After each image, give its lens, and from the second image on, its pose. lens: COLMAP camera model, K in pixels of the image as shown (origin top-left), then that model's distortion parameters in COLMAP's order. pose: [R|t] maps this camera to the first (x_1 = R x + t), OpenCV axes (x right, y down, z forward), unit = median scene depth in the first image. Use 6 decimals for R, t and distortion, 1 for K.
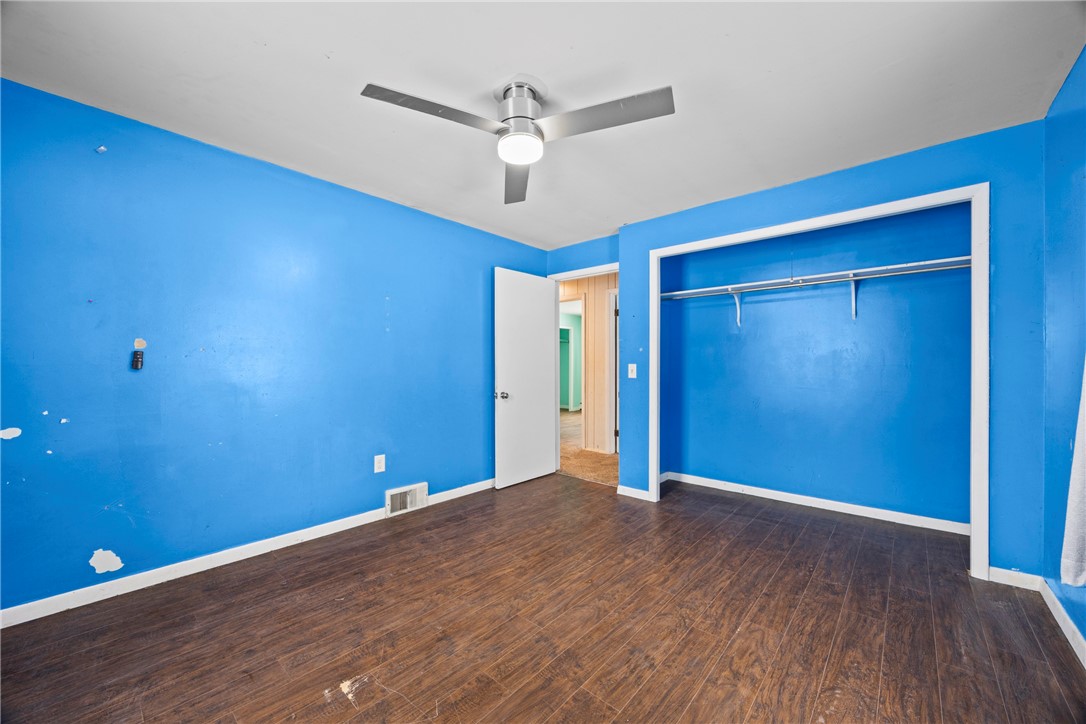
lens RADIAL K [[415.2, 0, 543.0], [0, 415.2, 363.3], [0, 0, 1]] dist [-0.002947, 0.000633]
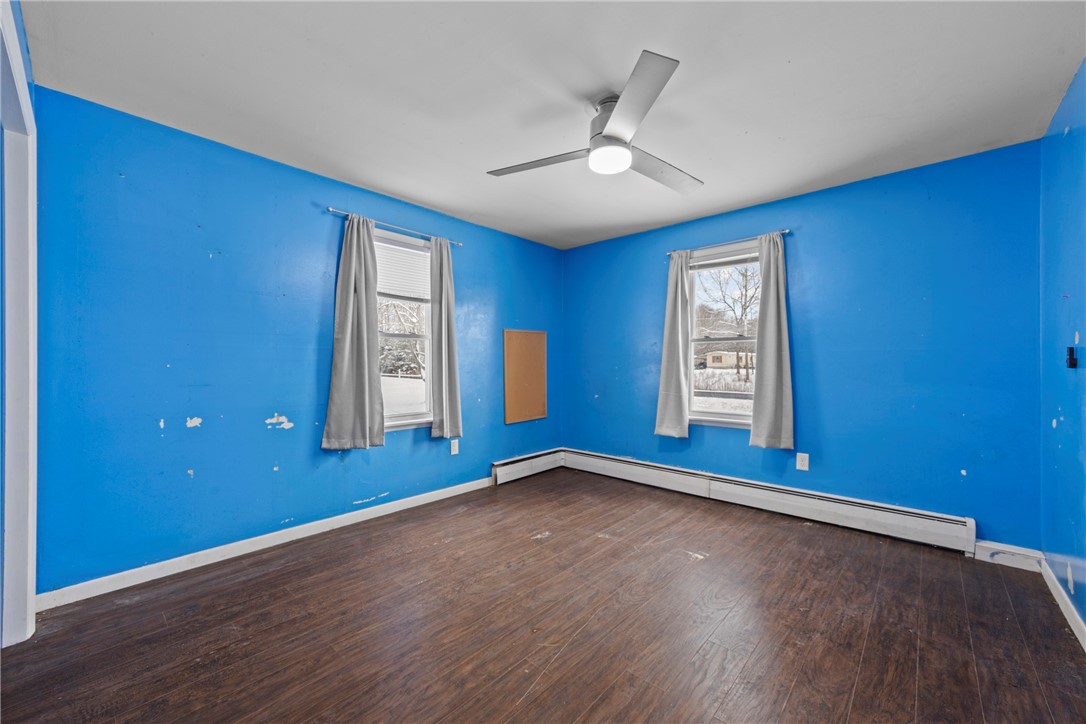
lens RADIAL K [[415.2, 0, 548.5], [0, 415.2, 365.4], [0, 0, 1]] dist [-0.002947, 0.000633]
pose [[-0.999986, -0.003075, -0.004393, 0.098709], [-0.003067, 0.999993, -0.001965, 0.015816], [0.004399, -0.001951, -0.999988, 1.936782]]
